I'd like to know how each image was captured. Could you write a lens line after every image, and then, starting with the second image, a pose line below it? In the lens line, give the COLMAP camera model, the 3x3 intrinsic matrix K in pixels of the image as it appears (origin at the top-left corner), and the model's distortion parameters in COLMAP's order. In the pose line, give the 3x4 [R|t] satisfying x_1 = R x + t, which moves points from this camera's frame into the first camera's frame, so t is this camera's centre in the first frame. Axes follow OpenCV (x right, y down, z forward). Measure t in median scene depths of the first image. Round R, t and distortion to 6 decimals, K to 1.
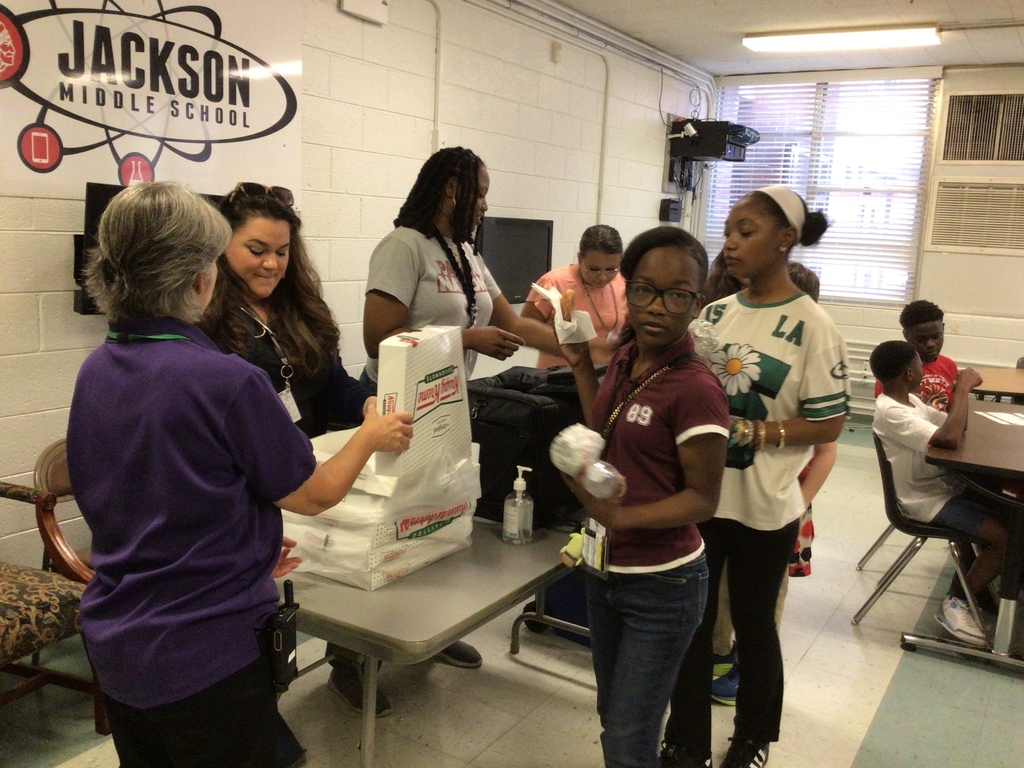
lens RADIAL K [[927.6, 0, 516.6], [0, 927.6, 383.4], [0, 0, 1]] dist [0.015525, 0.000000]
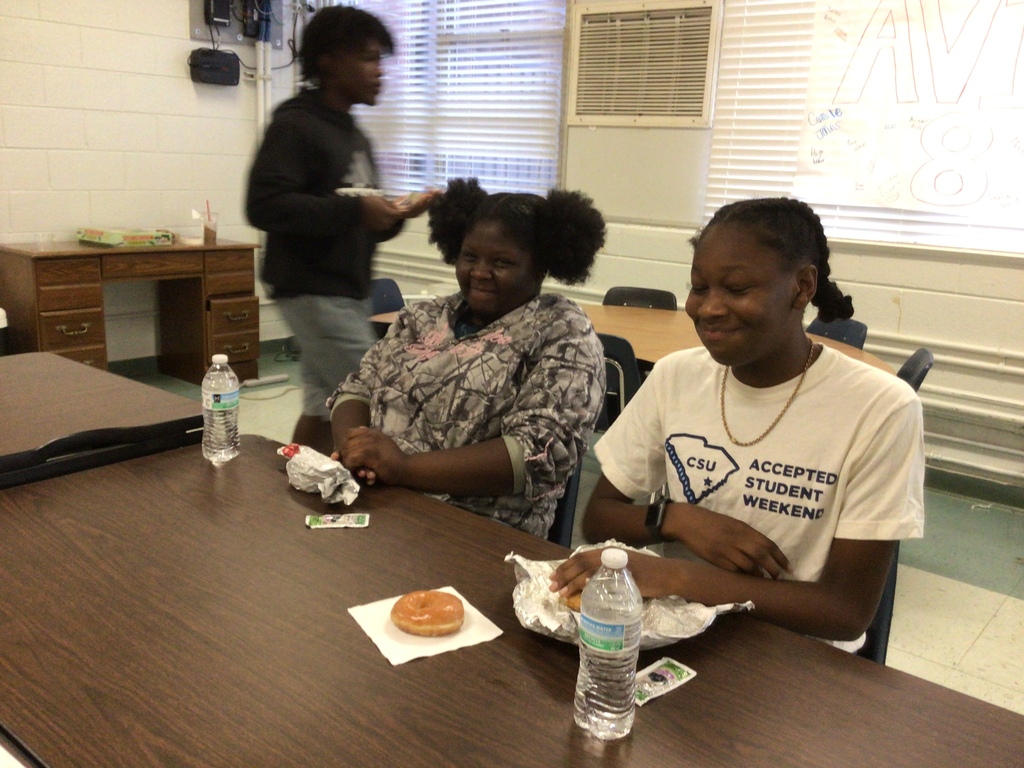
lens RADIAL K [[927.6, 0, 505.5], [0, 927.6, 386.8], [0, 0, 1]] dist [0.015525, 0.000000]
pose [[0.986491, 0.040748, -0.158668, 0.516558], [-0.030021, 0.997135, 0.069425, -0.003477], [0.161042, -0.063723, 0.984888, 0.346987]]
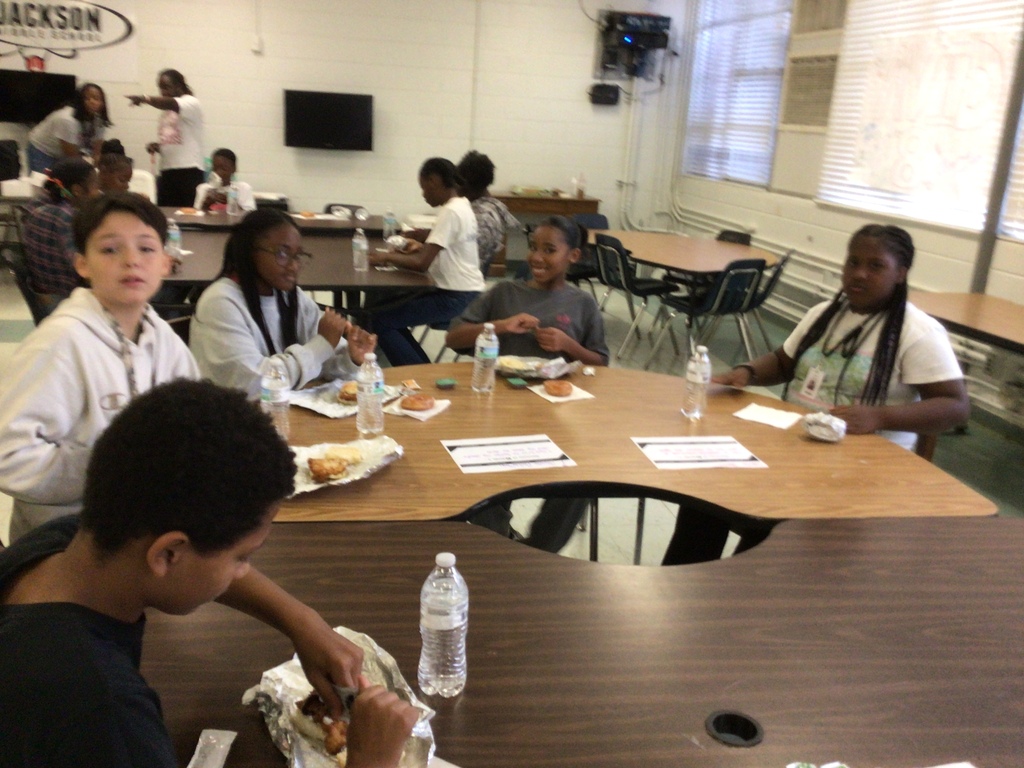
lens RADIAL K [[927.6, 0, 508.7], [0, 927.6, 390.1], [0, 0, 1]] dist [0.015525, 0.000000]
pose [[0.663482, 0.207840, -0.718745, 1.036874], [-0.150775, 0.978076, 0.143648, 0.028780], [0.732843, 0.013061, 0.680273, 0.125973]]
